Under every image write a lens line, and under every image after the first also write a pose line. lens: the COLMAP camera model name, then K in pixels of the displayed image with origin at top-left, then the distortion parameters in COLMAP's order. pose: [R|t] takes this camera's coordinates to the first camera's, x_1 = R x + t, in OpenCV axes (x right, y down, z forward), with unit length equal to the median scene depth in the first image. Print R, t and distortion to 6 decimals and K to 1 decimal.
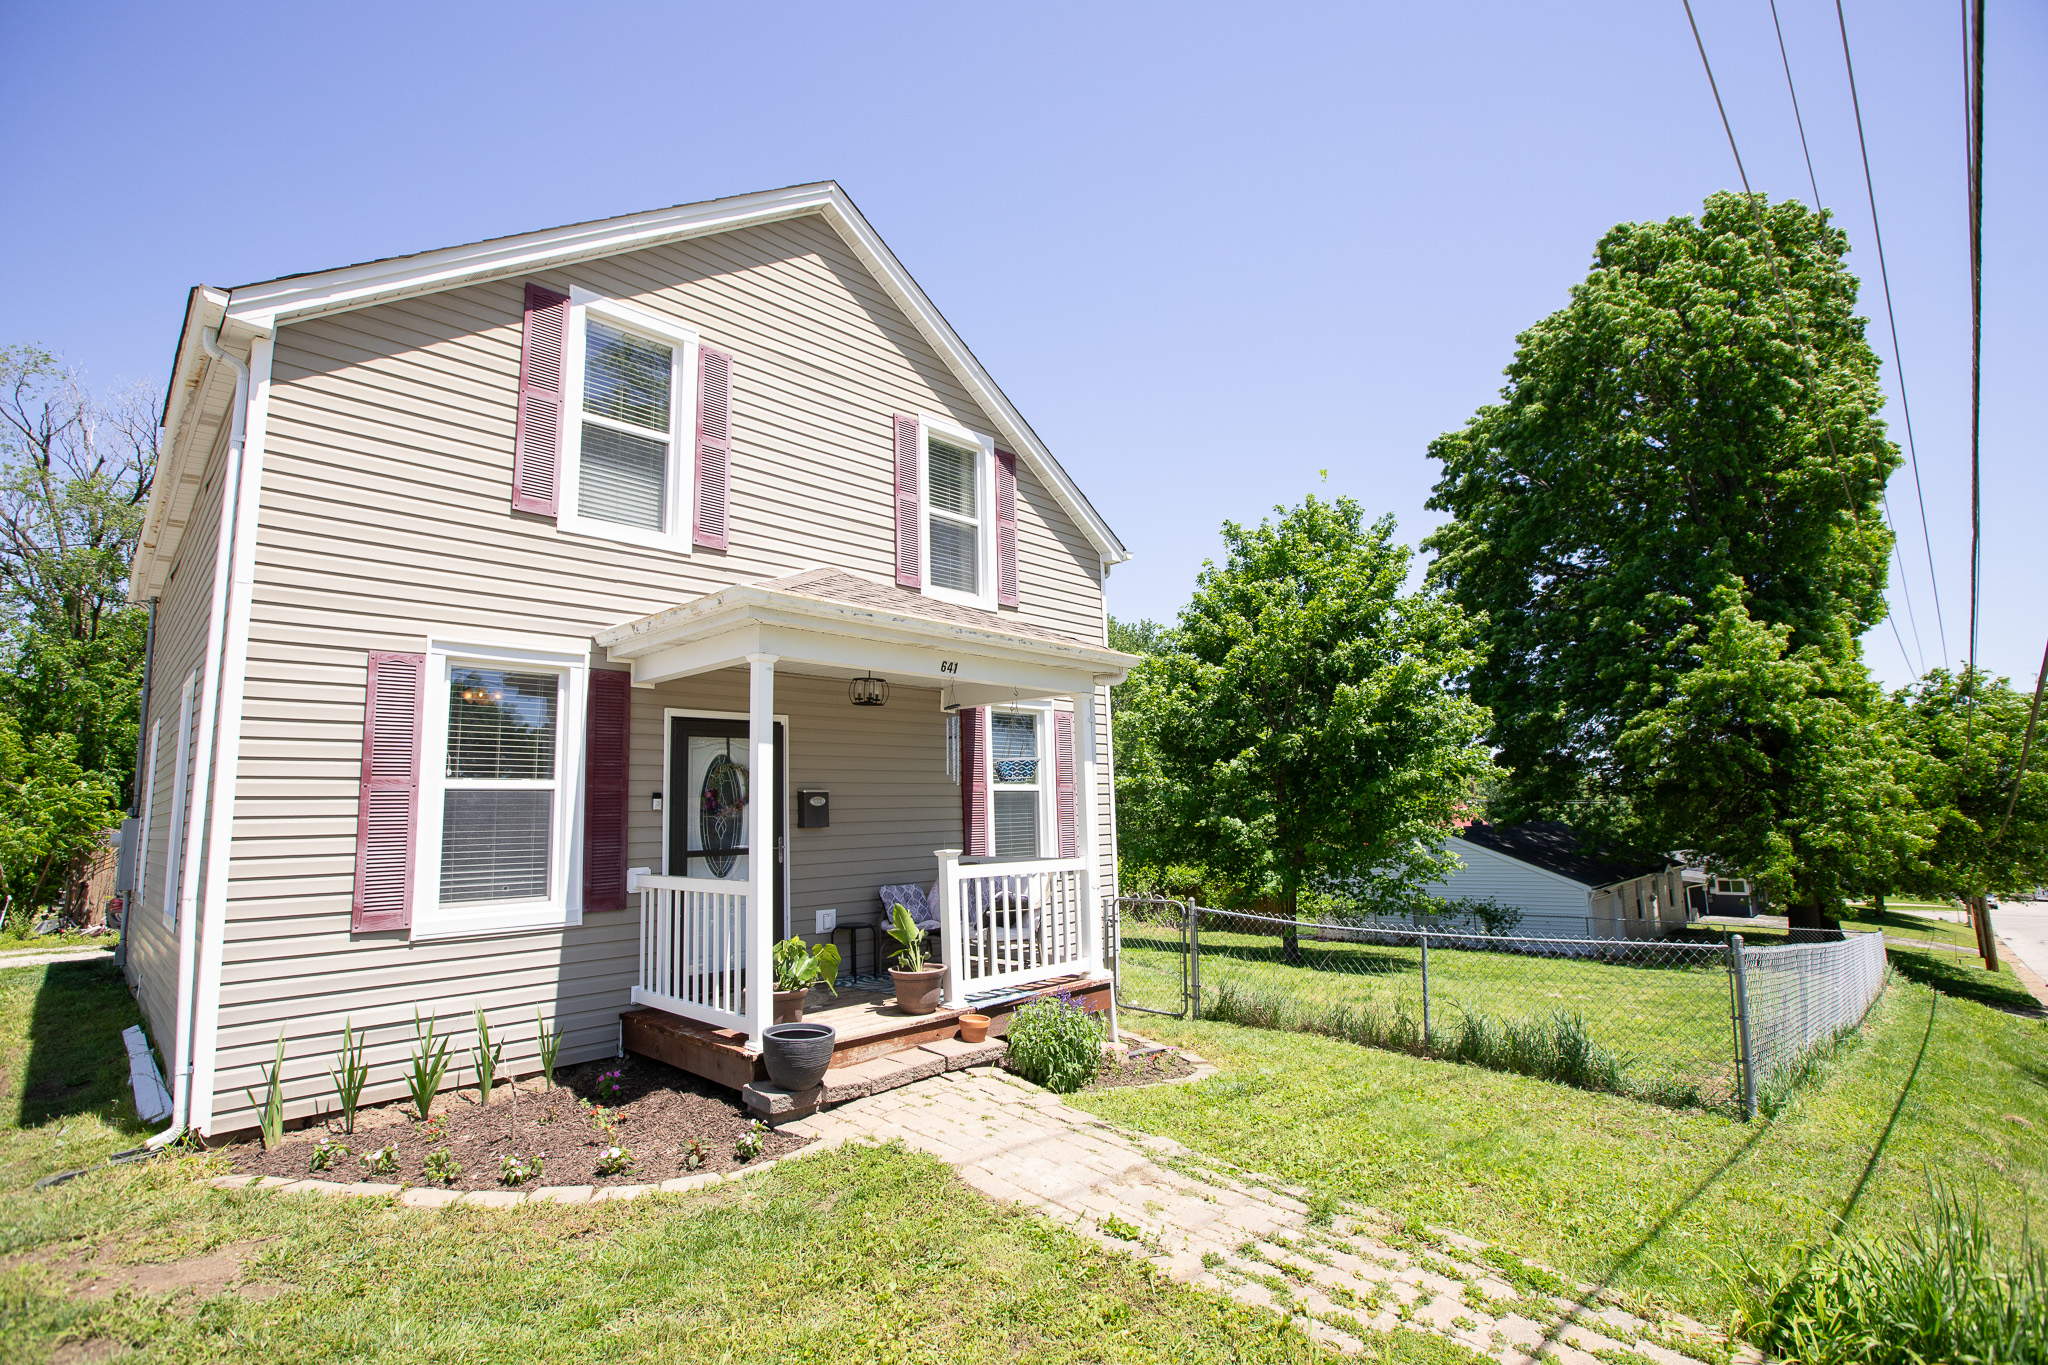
lens RADIAL K [[931.8, 0, 1024.0], [0, 931.8, 682.5], [0, 0, 1]] dist [-0.047672, 0.018820]
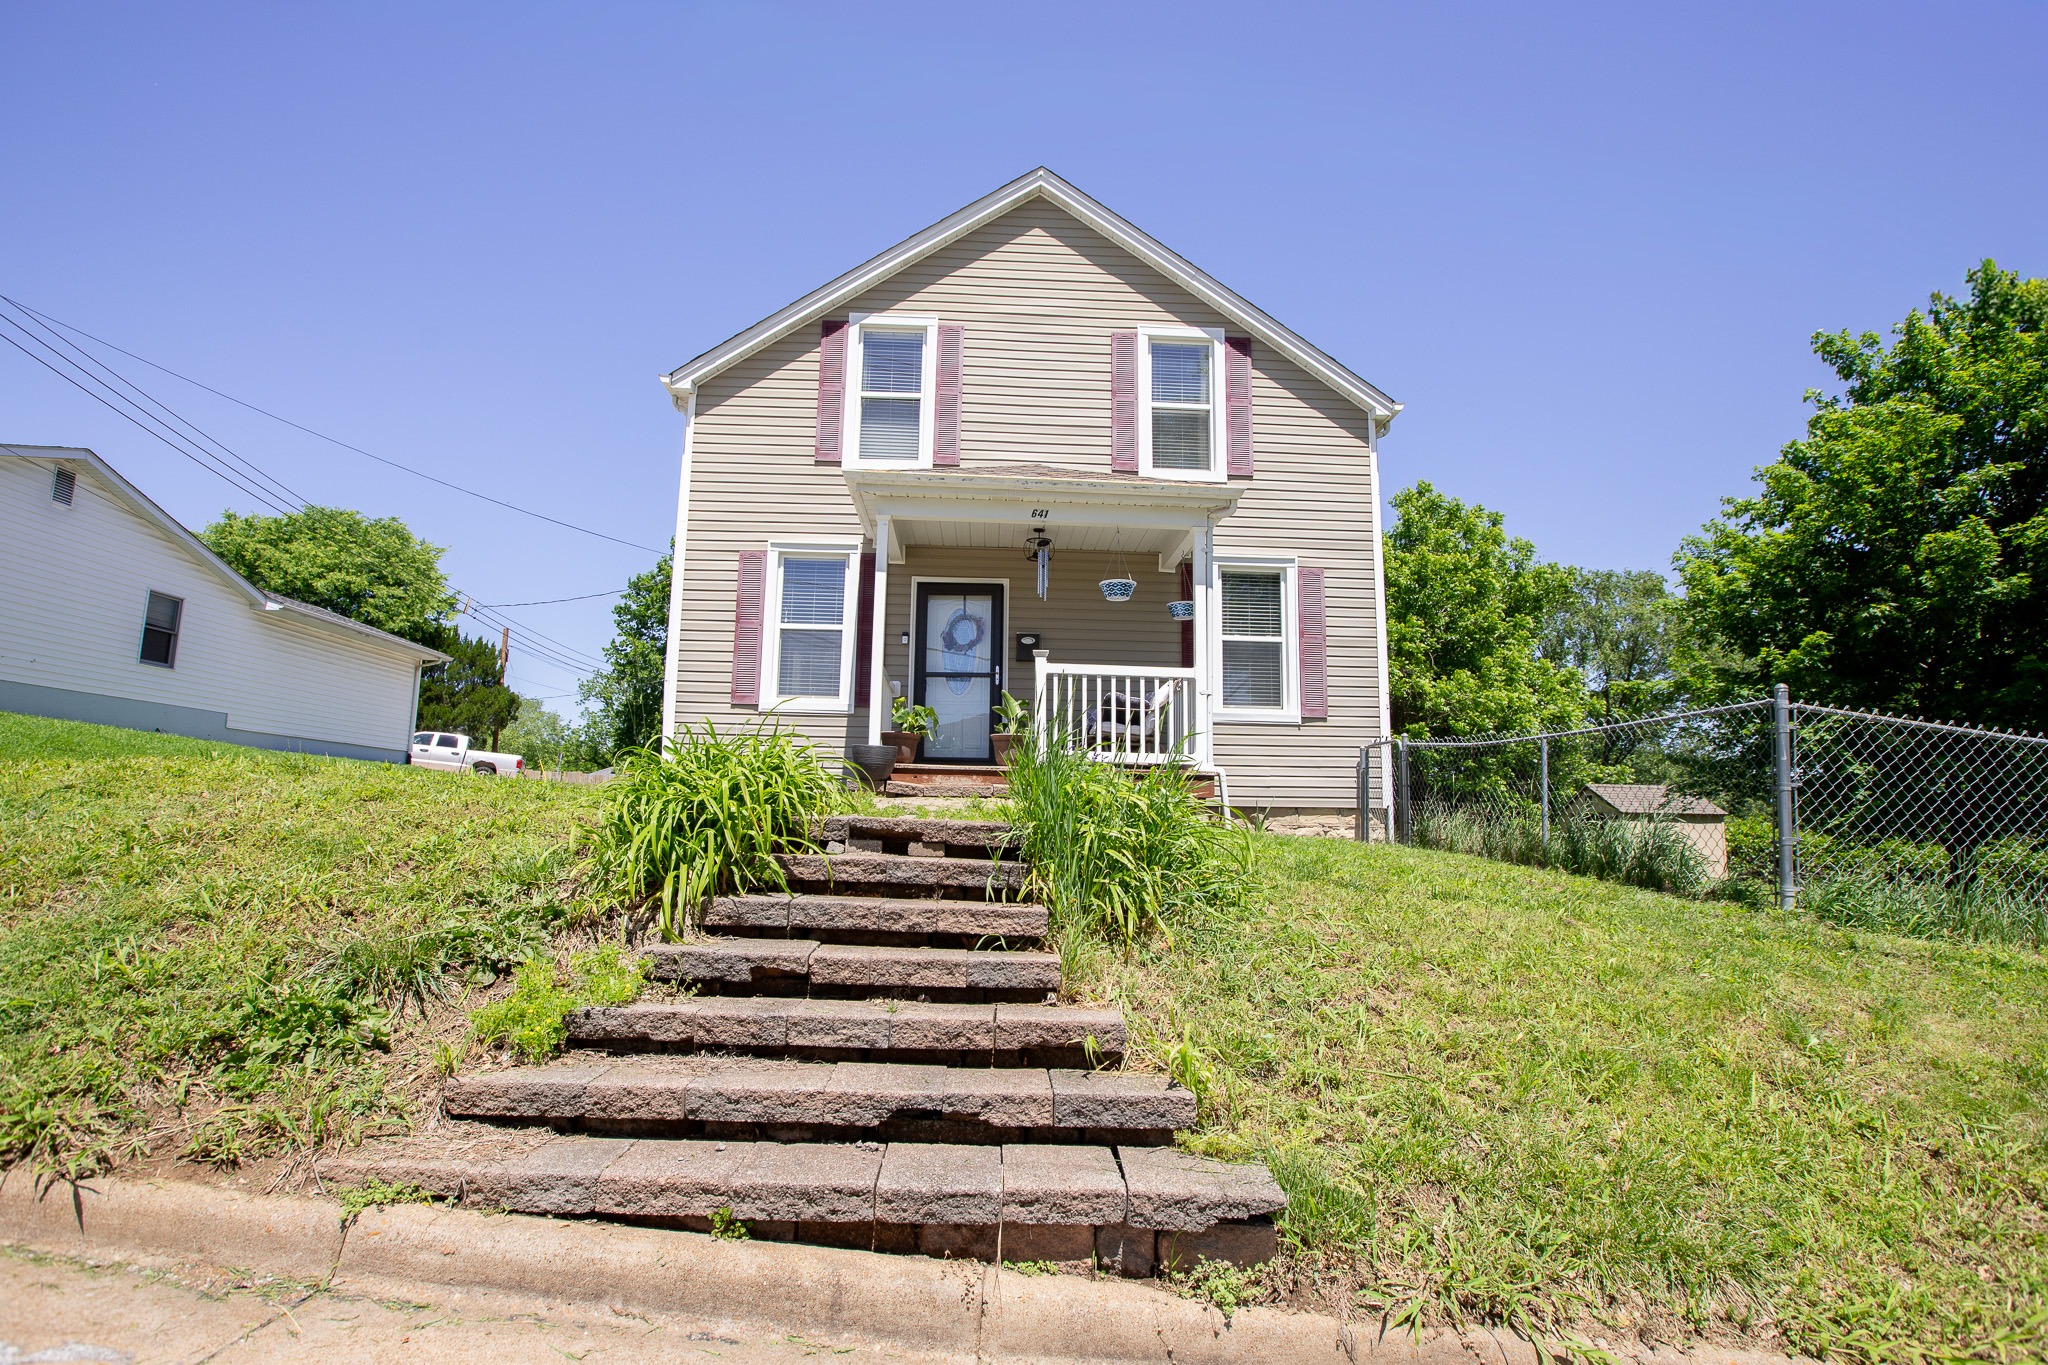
lens RADIAL K [[1014.7, 0, 1024.0], [0, 1014.7, 682.5], [0, 0, 1]] dist [-0.060331, -0.000002]
pose [[0.738991, -0.057779, -0.671233, 0.786941], [0.061183, 0.997954, -0.018544, 0.228244], [0.670931, -0.027364, 0.741014, -0.077100]]
